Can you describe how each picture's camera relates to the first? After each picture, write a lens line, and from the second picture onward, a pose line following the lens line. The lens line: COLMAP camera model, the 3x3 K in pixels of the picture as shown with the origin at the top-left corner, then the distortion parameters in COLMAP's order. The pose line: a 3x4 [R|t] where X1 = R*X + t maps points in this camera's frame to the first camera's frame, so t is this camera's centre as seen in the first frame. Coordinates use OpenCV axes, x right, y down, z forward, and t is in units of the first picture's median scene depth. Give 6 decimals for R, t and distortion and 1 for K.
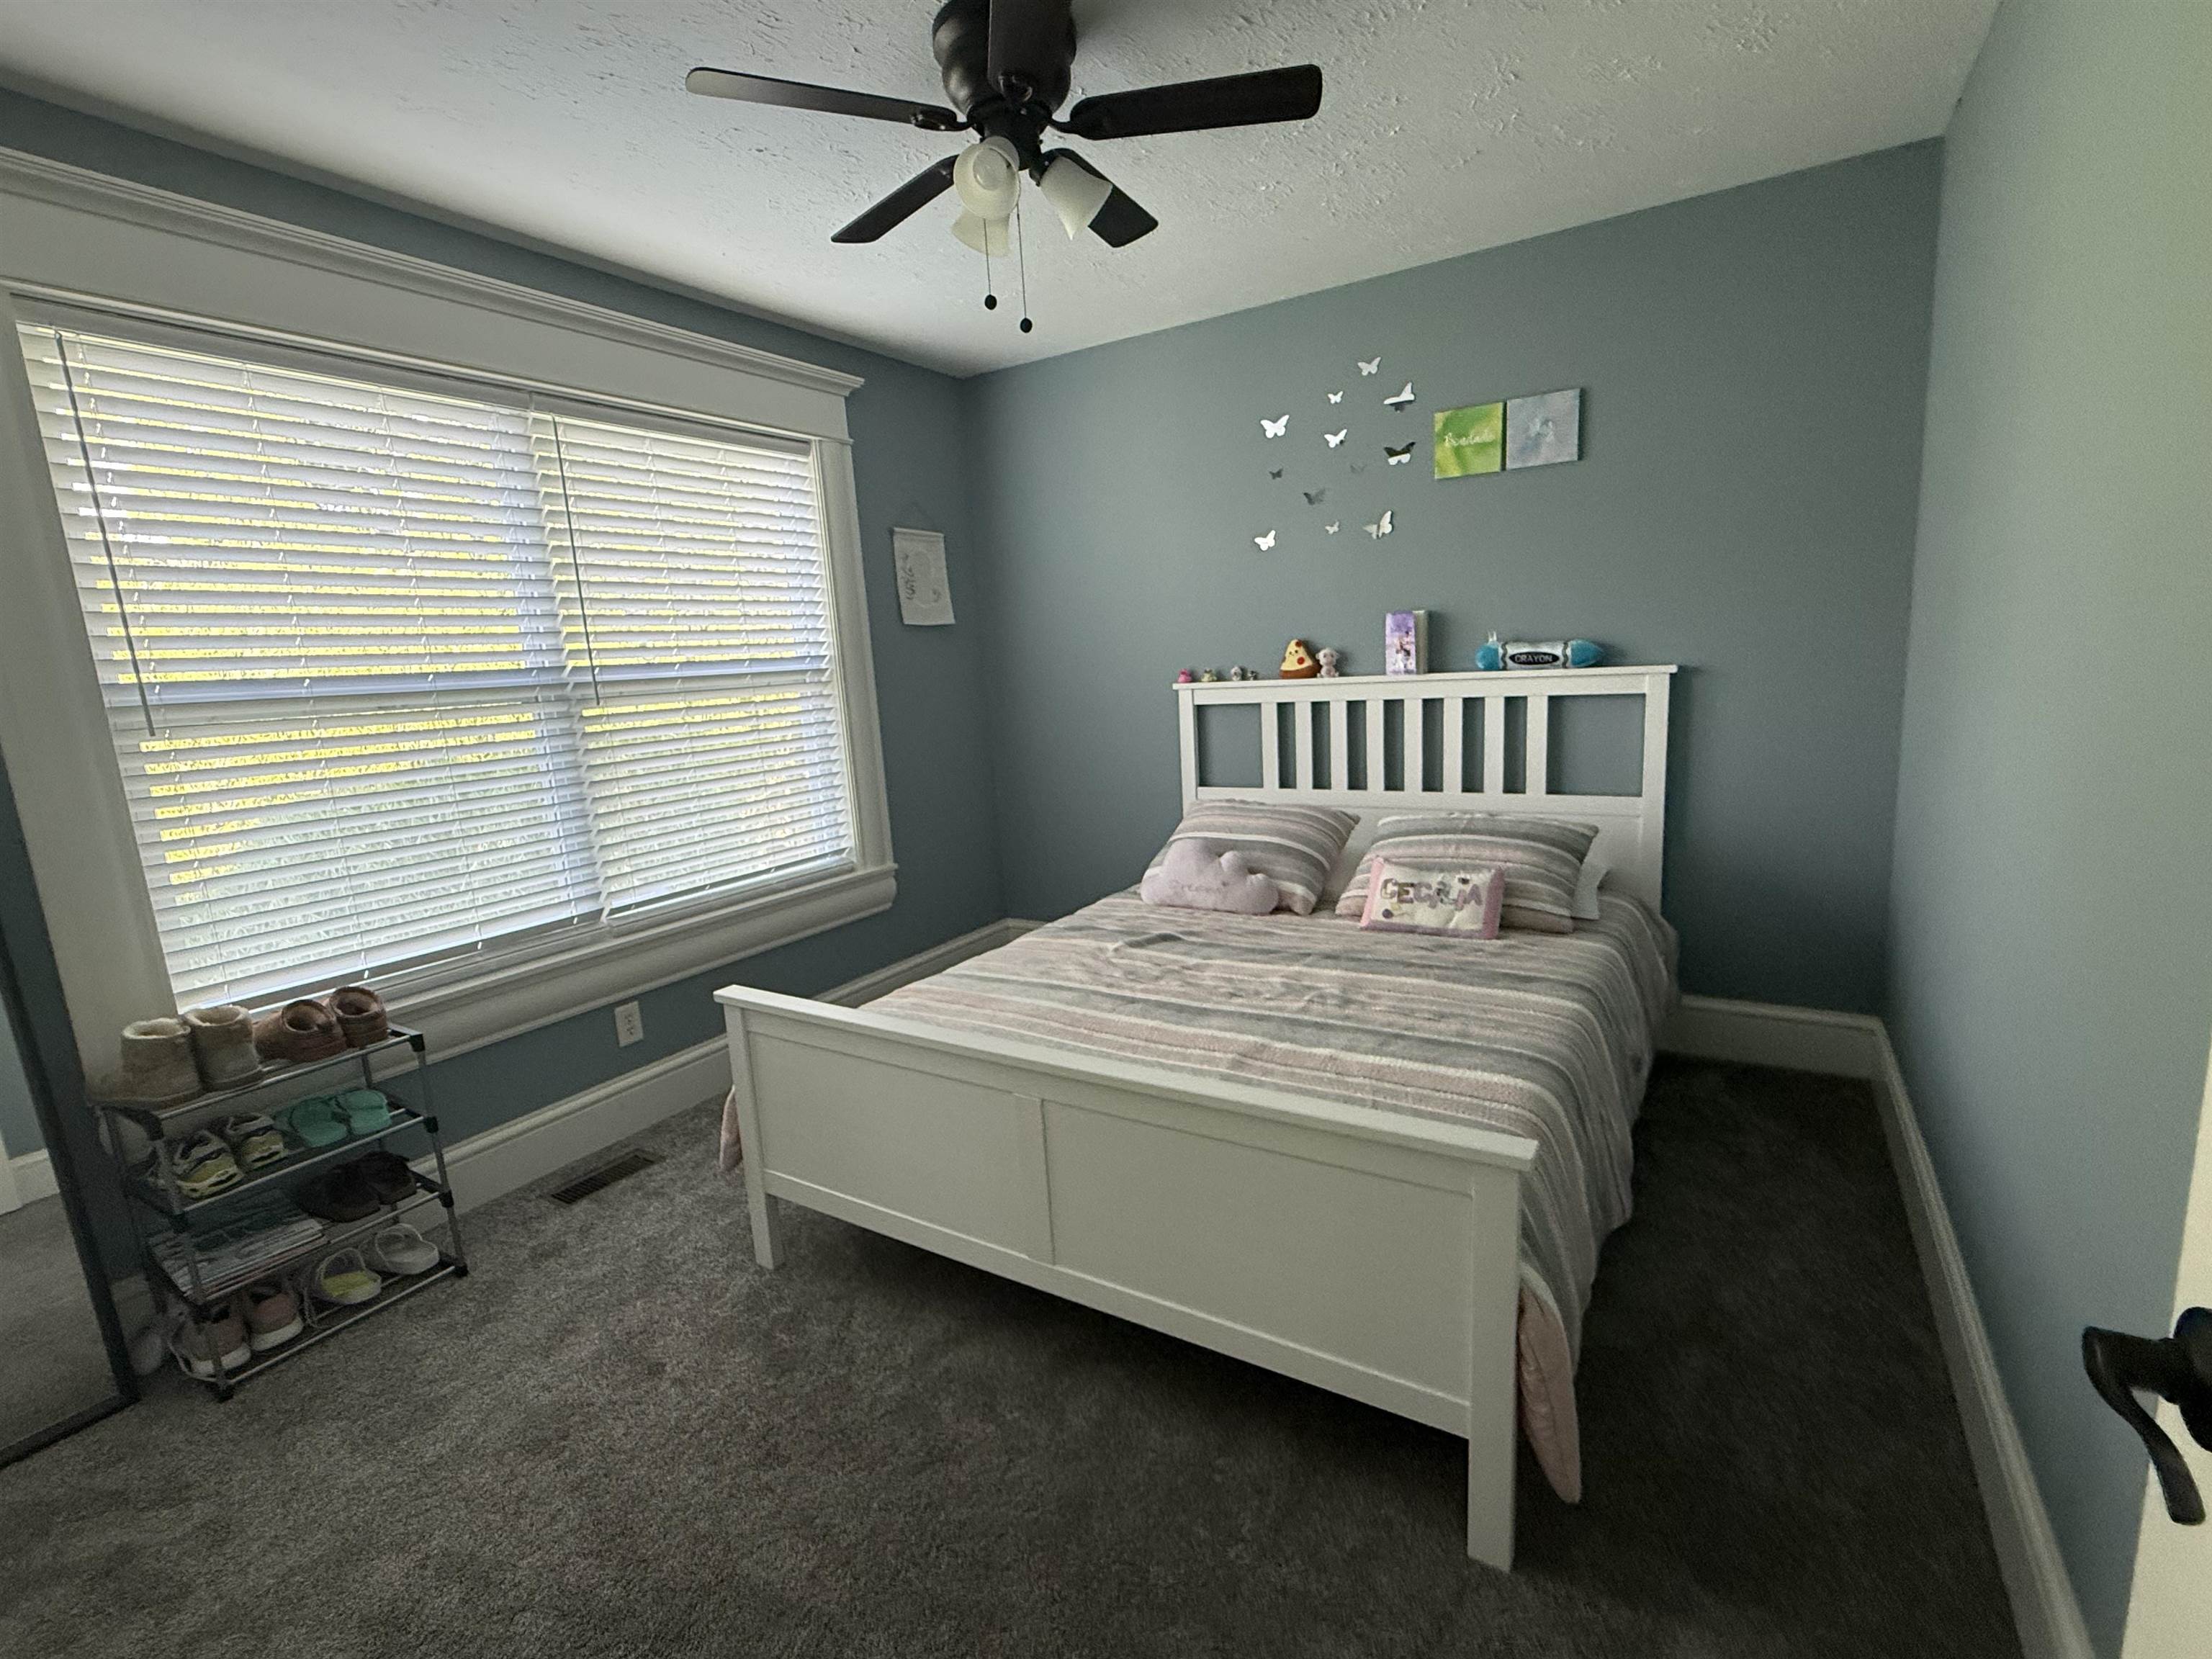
lens RADIAL K [[998.8, 0, 1106.0], [0, 998.8, 829.5], [0, 0, 1]] dist [0.002537, 0.000749]
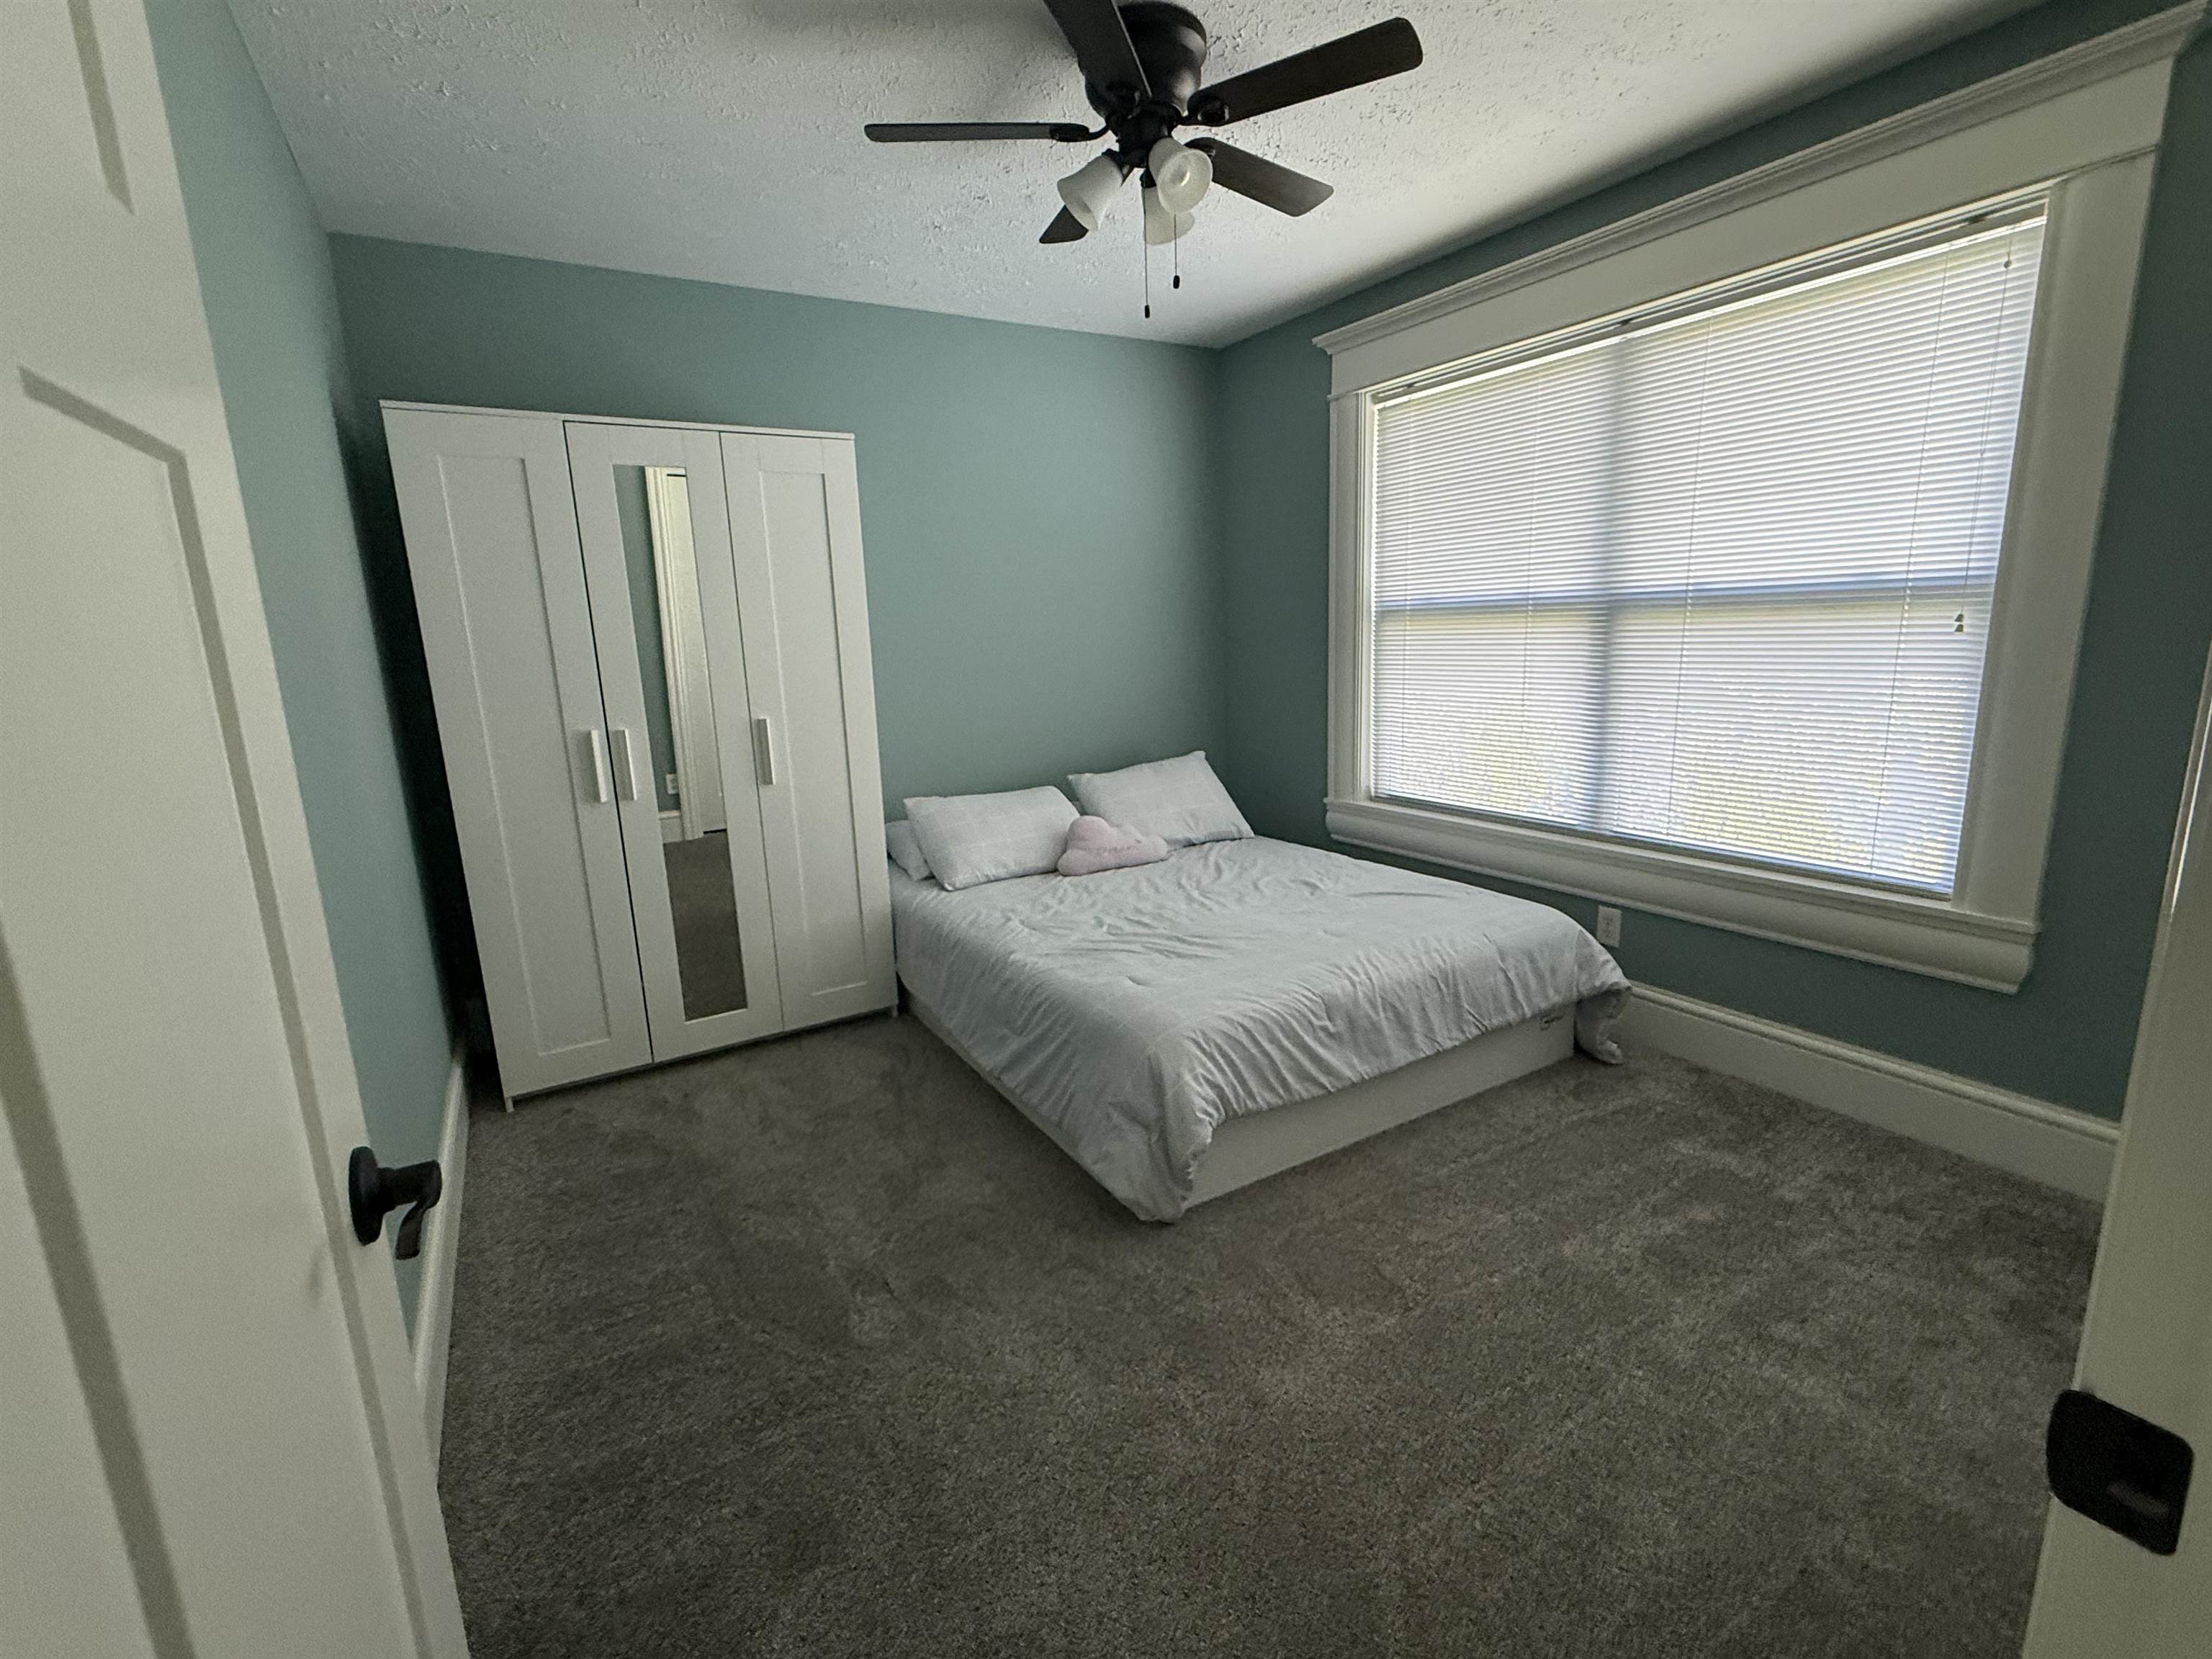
lens RADIAL K [[998.8, 0, 1106.0], [0, 998.8, 829.5], [0, 0, 1]] dist [0.002537, 0.000749]
pose [[-0.455820, 0.254620, -0.852876, 0.603536], [-0.078864, 0.942888, 0.323641, -0.191069], [0.886571, 0.214783, -0.409707, 0.873008]]
